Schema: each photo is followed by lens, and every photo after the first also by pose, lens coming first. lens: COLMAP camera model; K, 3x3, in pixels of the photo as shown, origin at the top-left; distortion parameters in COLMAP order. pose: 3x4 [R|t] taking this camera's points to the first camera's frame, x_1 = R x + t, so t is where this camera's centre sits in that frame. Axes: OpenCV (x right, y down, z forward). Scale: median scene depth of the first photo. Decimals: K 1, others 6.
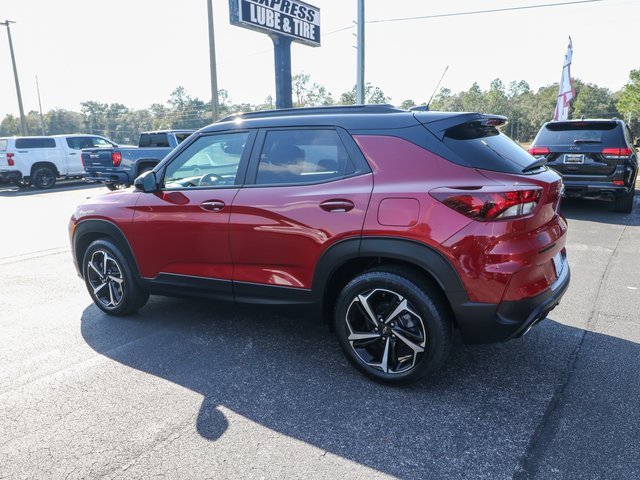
lens RADIAL K [[459.4, 0, 320.0], [0, 459.4, 240.0], [0, 0, 1]] dist [0.007057, -0.008445]
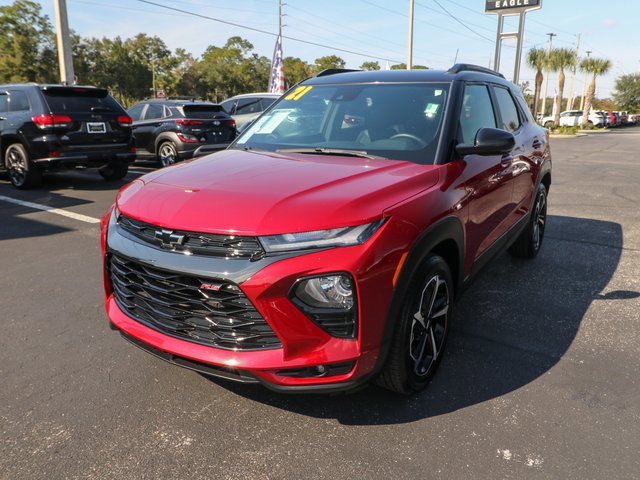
lens RADIAL K [[508.6, 0, 320.0], [0, 508.6, 240.0], [0, 0, 1]] dist [0.011737, -0.006181]
pose [[0.017661, -0.222225, 0.974836, -0.535618], [0.201817, 0.955711, 0.214209, -0.090033], [-0.979264, 0.192956, 0.061727, 0.544294]]
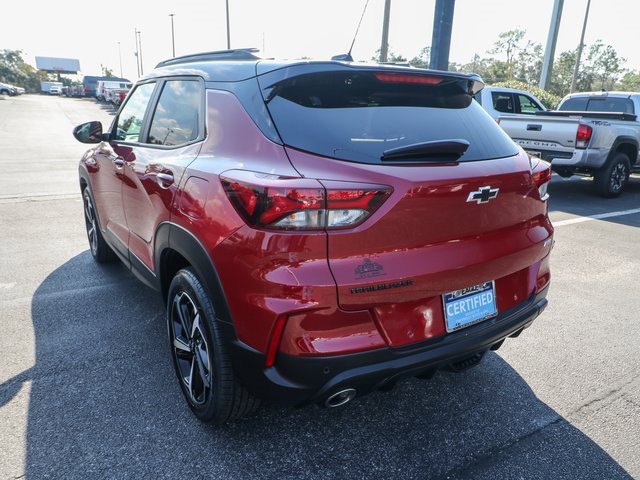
lens RADIAL K [[459.4, 0, 320.0], [0, 459.4, 240.0], [0, 0, 1]] dist [0.007057, -0.008445]
pose [[0.915385, 0.164243, -0.367551, 0.197023], [-0.133788, 0.985211, 0.107051, -0.030637], [0.379698, -0.048819, 0.923822, 0.123051]]
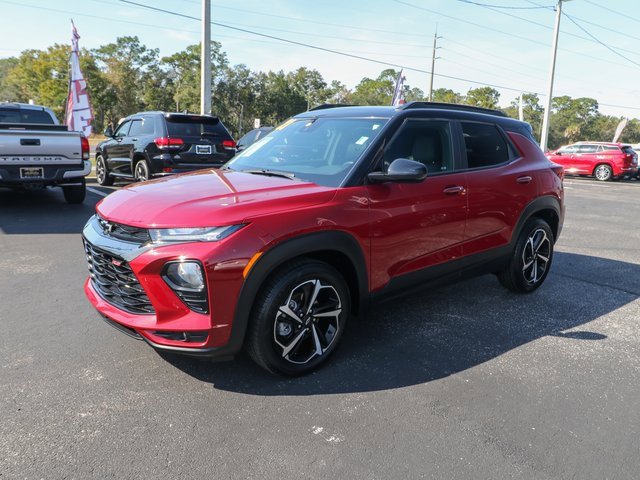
lens RADIAL K [[508.6, 0, 320.0], [0, 508.6, 240.0], [0, 0, 1]] dist [0.011737, -0.006181]
pose [[0.304536, -0.153873, 0.939990, -0.575698], [0.154645, 0.981759, 0.110609, -0.056085], [-0.939863, 0.111680, 0.322777, 0.372200]]
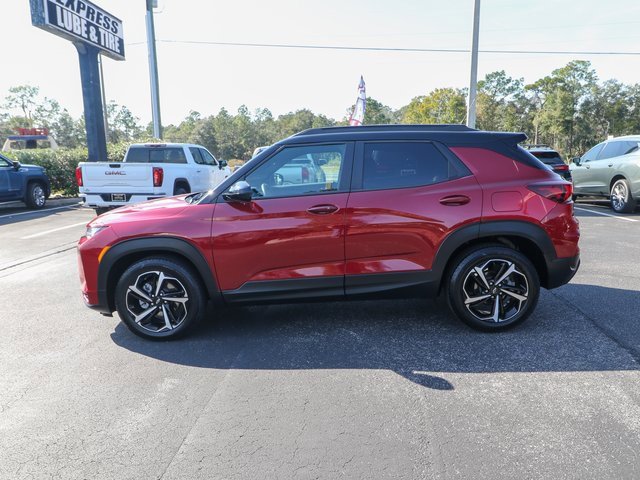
lens RADIAL K [[459.4, 0, 320.0], [0, 459.4, 240.0], [0, 0, 1]] dist [0.007057, -0.008445]
pose [[0.867182, -0.081650, 0.491252, -0.316628], [0.103974, 0.994412, -0.018260, 0.006656], [-0.487016, 0.066913, 0.870826, 0.020990]]
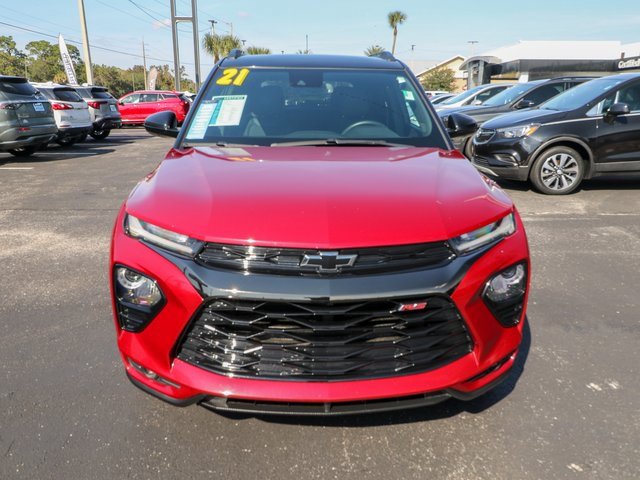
lens RADIAL K [[520.6, 0, 320.0], [0, 520.6, 240.0], [0, 0, 1]] dist [0.006674, 0.001758]
pose [[-0.577448, -0.194641, 0.792887, -0.441111], [0.180094, 0.916876, 0.356238, -0.137437], [-0.796317, 0.348503, -0.494394, 0.752578]]
